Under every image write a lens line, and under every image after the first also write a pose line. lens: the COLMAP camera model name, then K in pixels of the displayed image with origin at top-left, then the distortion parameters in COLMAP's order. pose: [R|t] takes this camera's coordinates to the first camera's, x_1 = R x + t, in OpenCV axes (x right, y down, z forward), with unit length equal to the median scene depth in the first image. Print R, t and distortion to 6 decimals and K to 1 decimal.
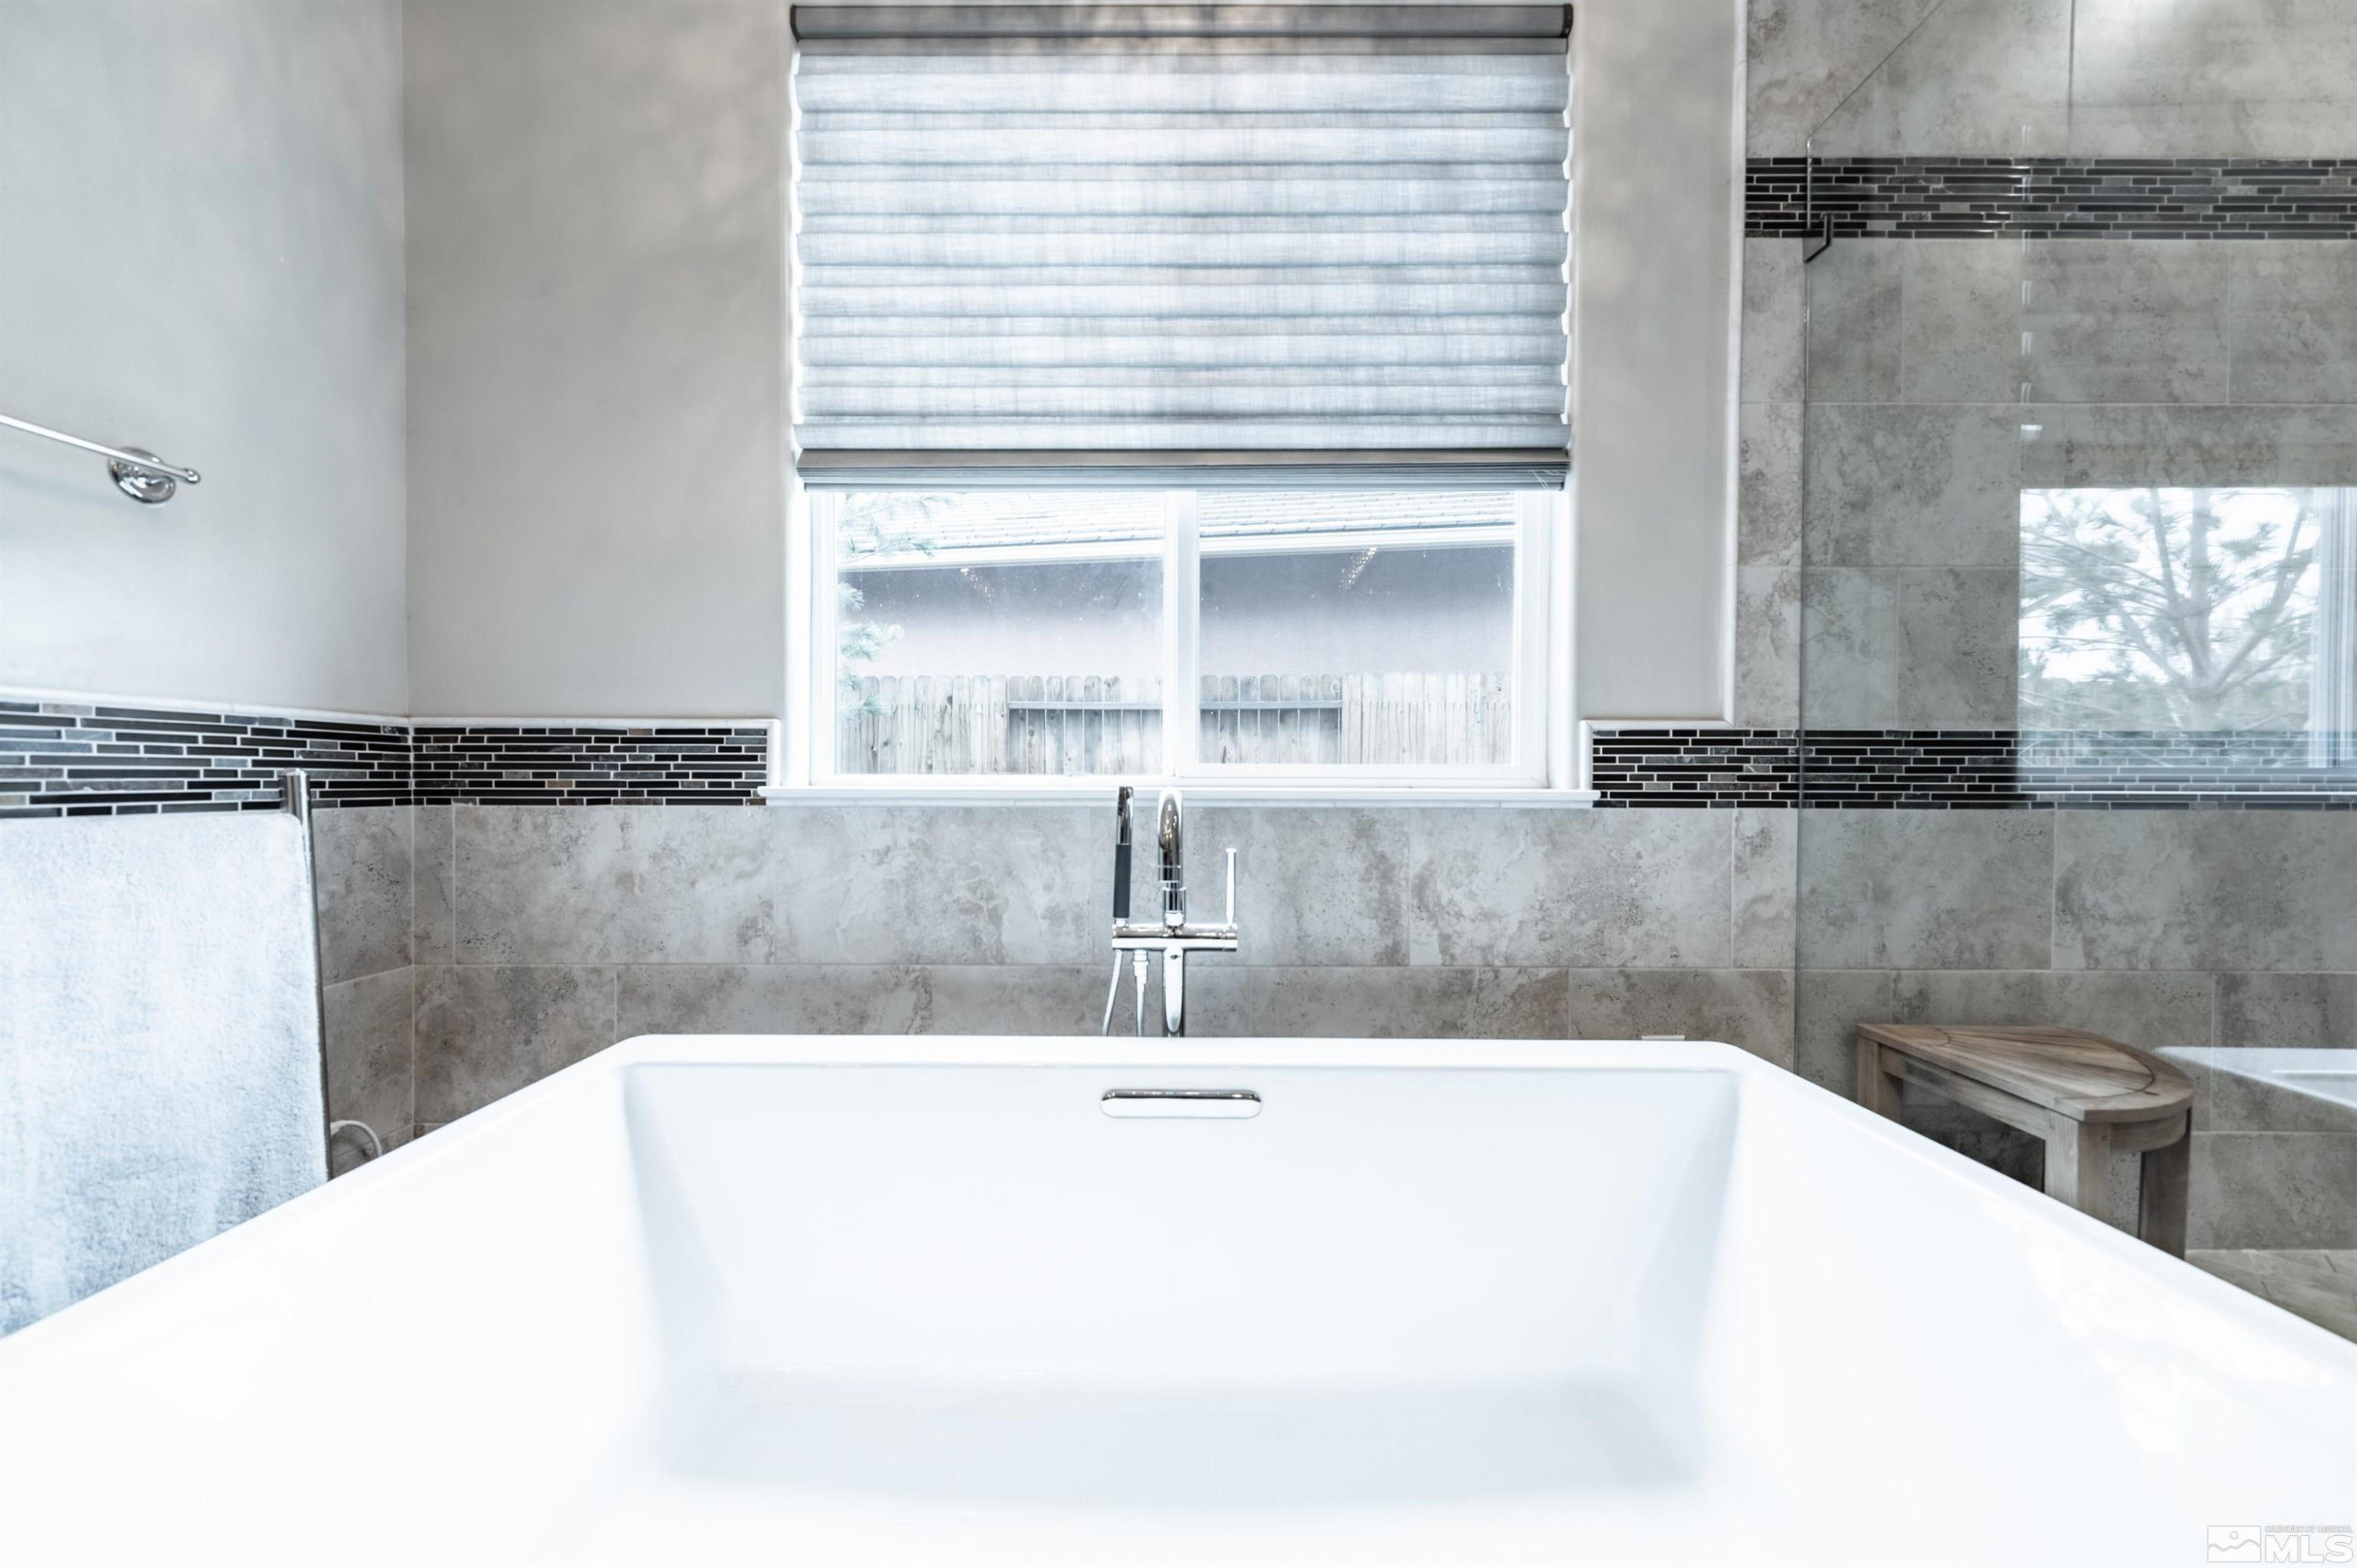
lens RADIAL K [[830.3, 0, 1173.0], [0, 830.3, 790.2], [0, 0, 1]] dist [0.016811, -0.005978]
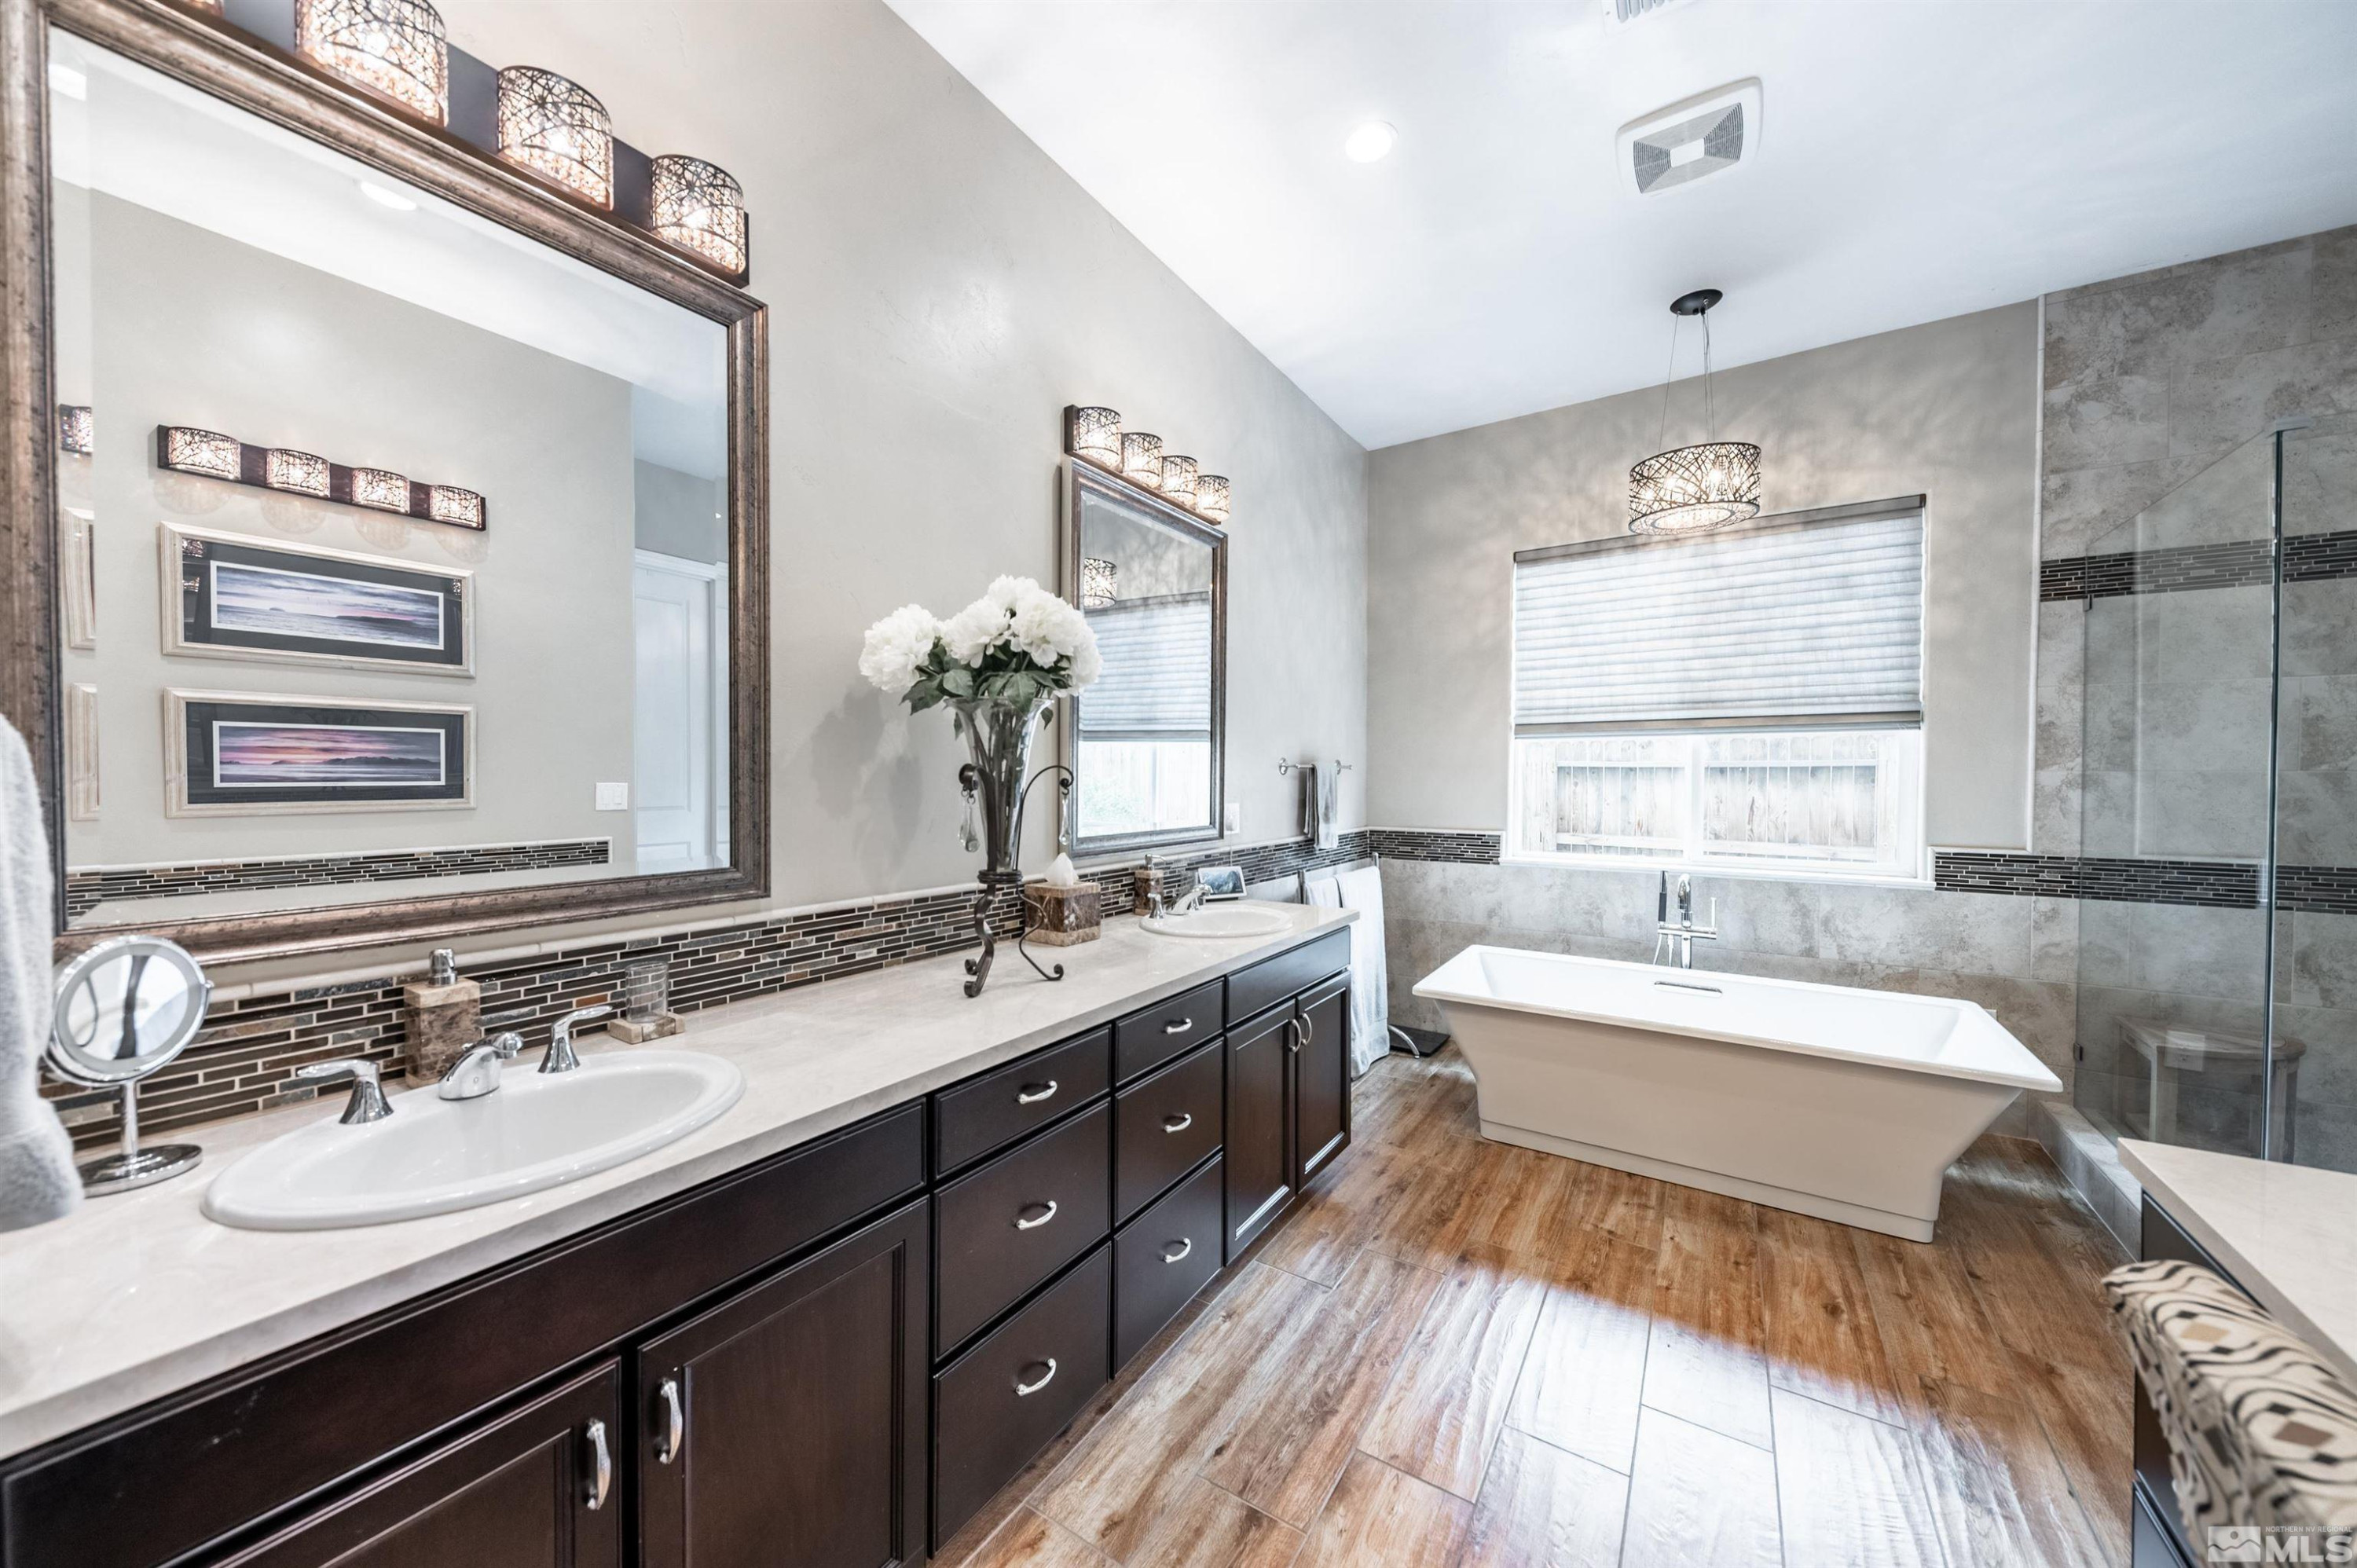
lens RADIAL K [[830.3, 0, 1173.0], [0, 830.3, 790.2], [0, 0, 1]] dist [0.016811, -0.005978]
pose [[0.837618, 0.008271, -0.546194, 0.066898], [-0.007358, 0.999965, 0.003859, -0.214573], [0.546207, 0.000787, 0.837650, -1.698267]]
